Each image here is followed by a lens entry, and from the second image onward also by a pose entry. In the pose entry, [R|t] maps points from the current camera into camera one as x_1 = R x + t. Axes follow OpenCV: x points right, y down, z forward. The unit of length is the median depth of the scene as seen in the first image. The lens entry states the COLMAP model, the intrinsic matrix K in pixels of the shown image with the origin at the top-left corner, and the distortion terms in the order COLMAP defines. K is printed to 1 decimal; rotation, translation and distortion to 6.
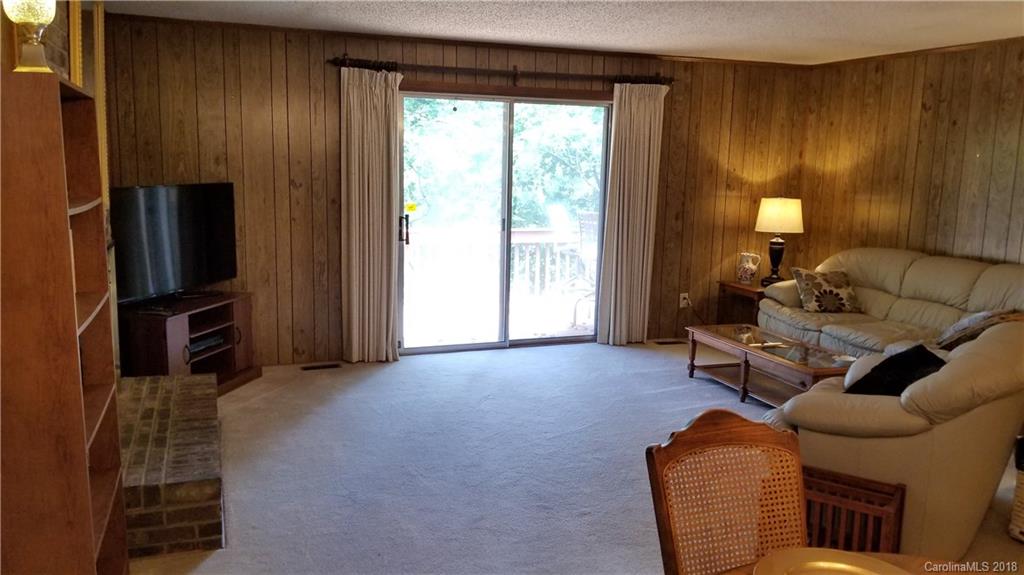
lens RADIAL K [[784.7, 0, 512.0], [0, 784.7, 287.5], [0, 0, 1]] dist [0.078649, -0.122521]
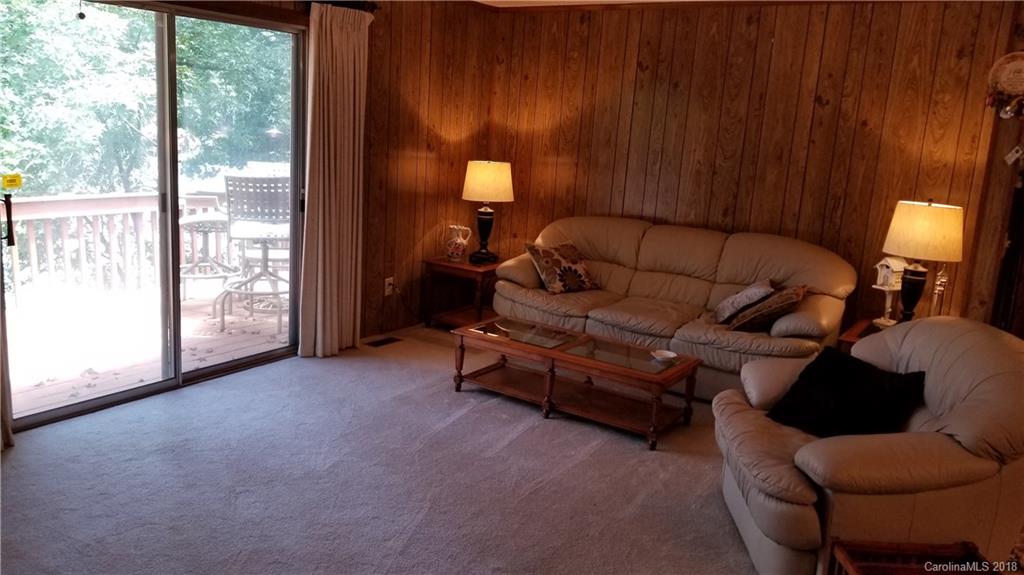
lens RADIAL K [[784.7, 0, 512.0], [0, 784.7, 287.5], [0, 0, 1]] dist [0.078649, -0.122521]
pose [[0.819124, -0.090816, 0.566382, -0.154058], [0.052451, 0.995109, 0.083704, -0.049399], [-0.571214, -0.038857, 0.819881, 0.291713]]
